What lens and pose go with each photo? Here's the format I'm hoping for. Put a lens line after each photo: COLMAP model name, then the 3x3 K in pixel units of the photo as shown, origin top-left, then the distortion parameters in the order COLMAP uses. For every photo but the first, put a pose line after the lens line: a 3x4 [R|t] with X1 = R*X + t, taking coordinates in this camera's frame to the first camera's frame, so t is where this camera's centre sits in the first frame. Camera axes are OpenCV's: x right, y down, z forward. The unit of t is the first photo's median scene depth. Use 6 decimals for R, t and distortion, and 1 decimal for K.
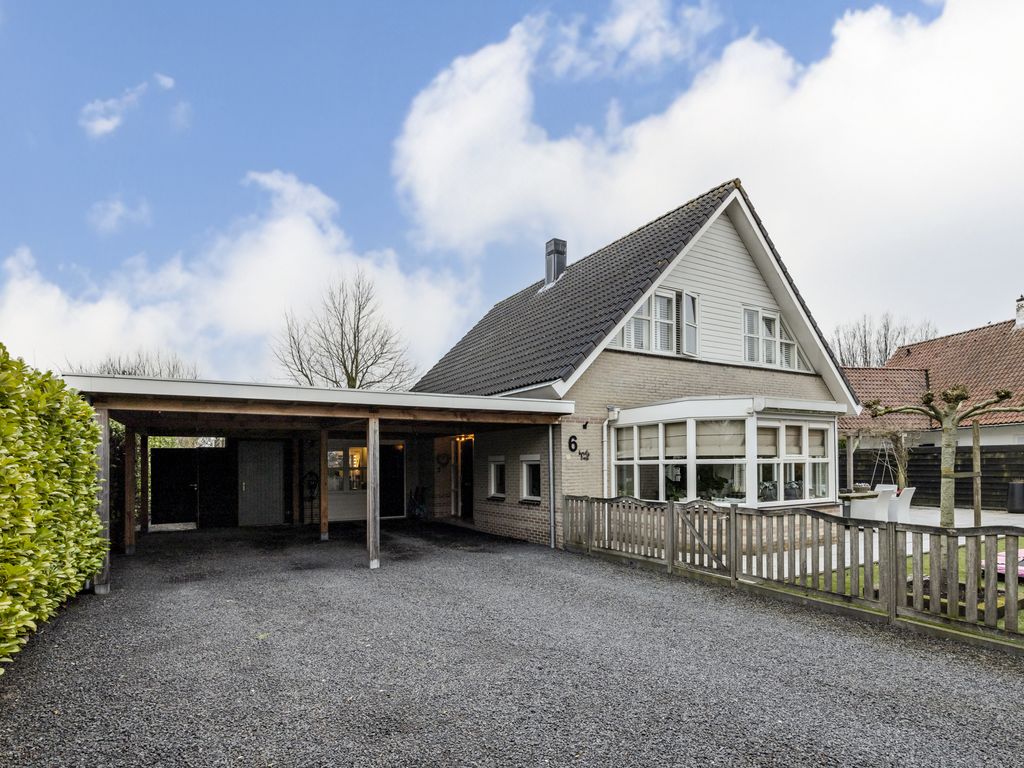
lens RADIAL K [[533.8, 0, 503.7], [0, 533.8, 458.3], [0, 0, 1]] dist [-0.012138, -0.000854]
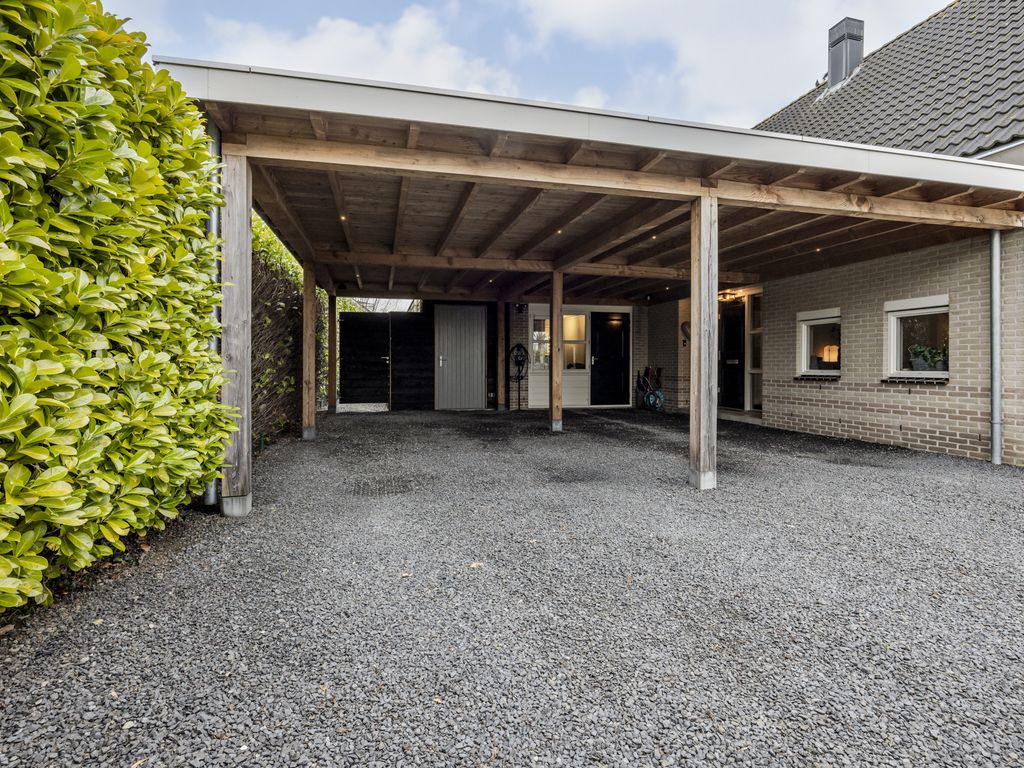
lens RADIAL K [[533.8, 0, 521.5], [0, 533.8, 361.4], [0, 0, 1]] dist [-0.012138, -0.000854]
pose [[0.963586, 0.009896, -0.267215, -0.169548], [-0.006808, 0.999899, 0.012480, 0.047087], [0.267312, -0.010206, 0.963556, 0.277131]]
